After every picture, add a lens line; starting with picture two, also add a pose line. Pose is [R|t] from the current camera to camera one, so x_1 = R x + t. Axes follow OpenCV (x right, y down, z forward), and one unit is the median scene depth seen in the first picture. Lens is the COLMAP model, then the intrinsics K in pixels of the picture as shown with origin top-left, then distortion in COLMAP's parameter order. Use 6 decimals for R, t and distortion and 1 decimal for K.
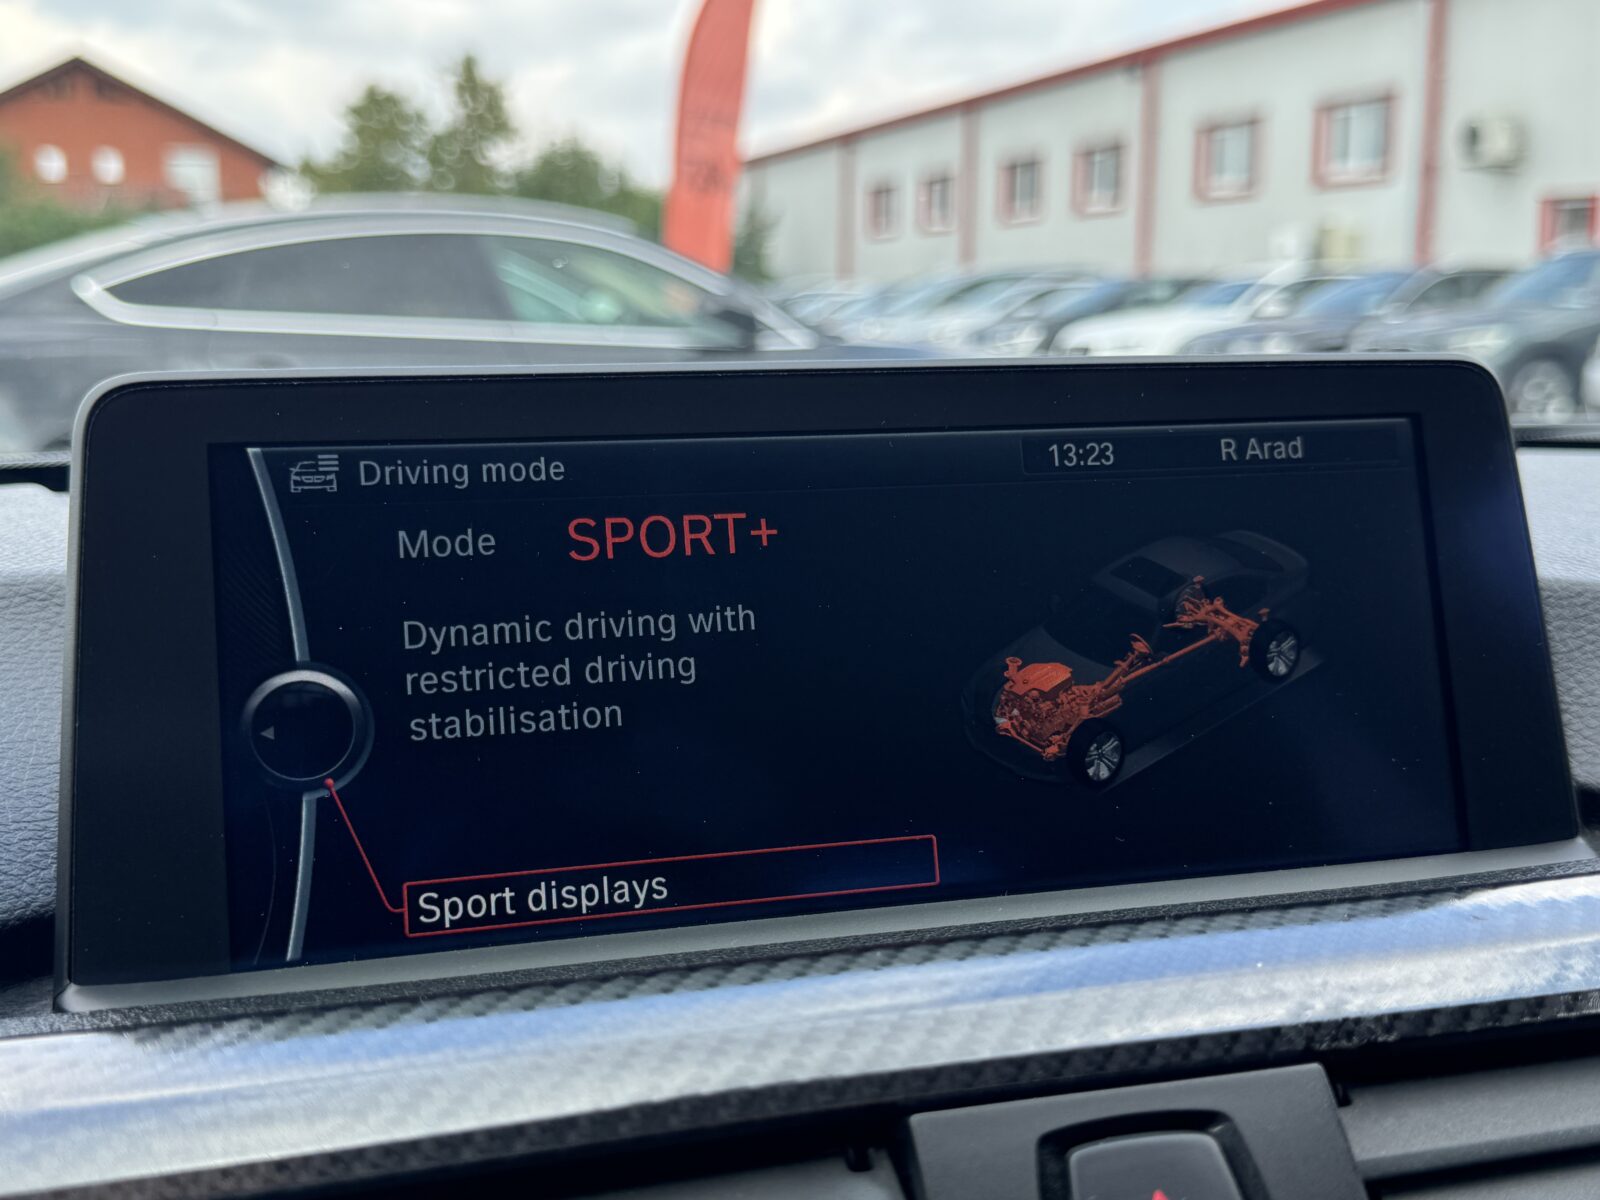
lens RADIAL K [[1802.1, 0, 808.2], [0, 1802.1, 590.2], [0, 0, 1]] dist [0.009635, -0.033266]
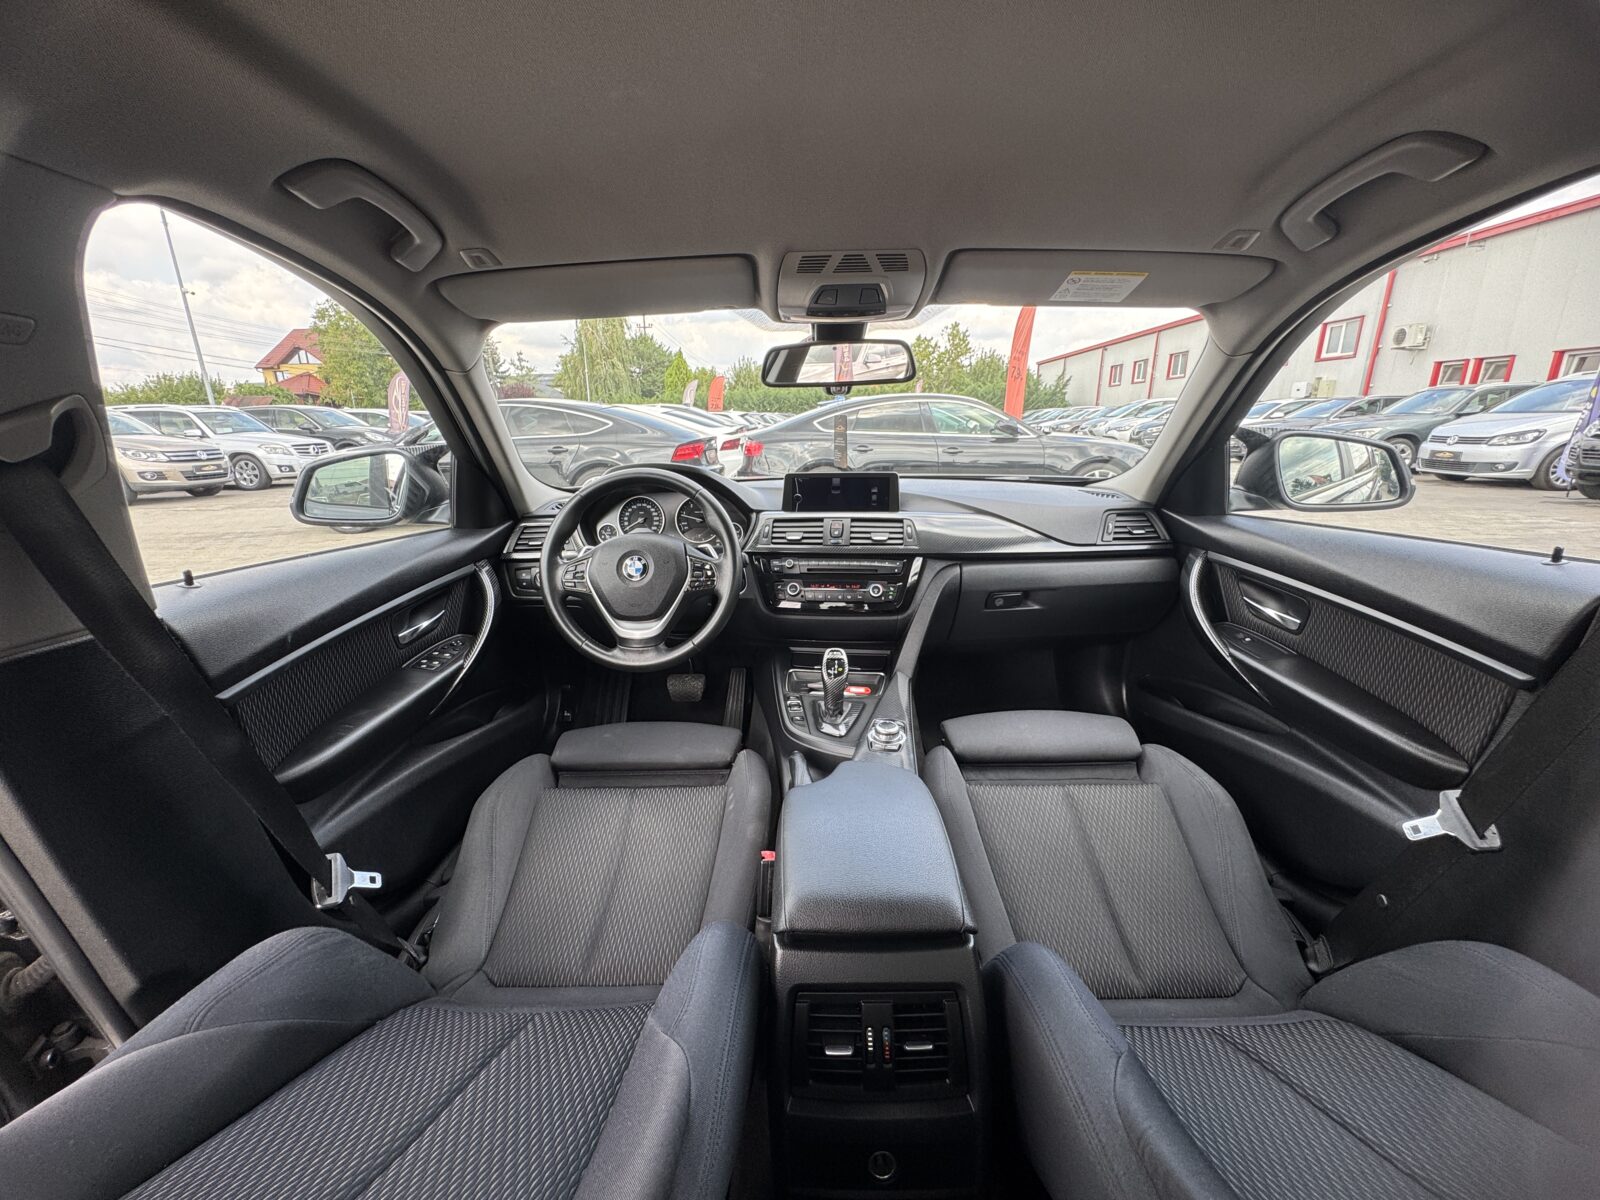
lens RADIAL K [[638.1, 0, 800.0], [0, 638.1, 600.0], [0, 0, 1]] dist [0.001589, -0.000063]
pose [[0.917663, 0.099148, -0.384792, 1.652538], [-0.050310, 0.989568, 0.134998, 0.177207], [0.394162, -0.104524, 0.913078, -3.540413]]
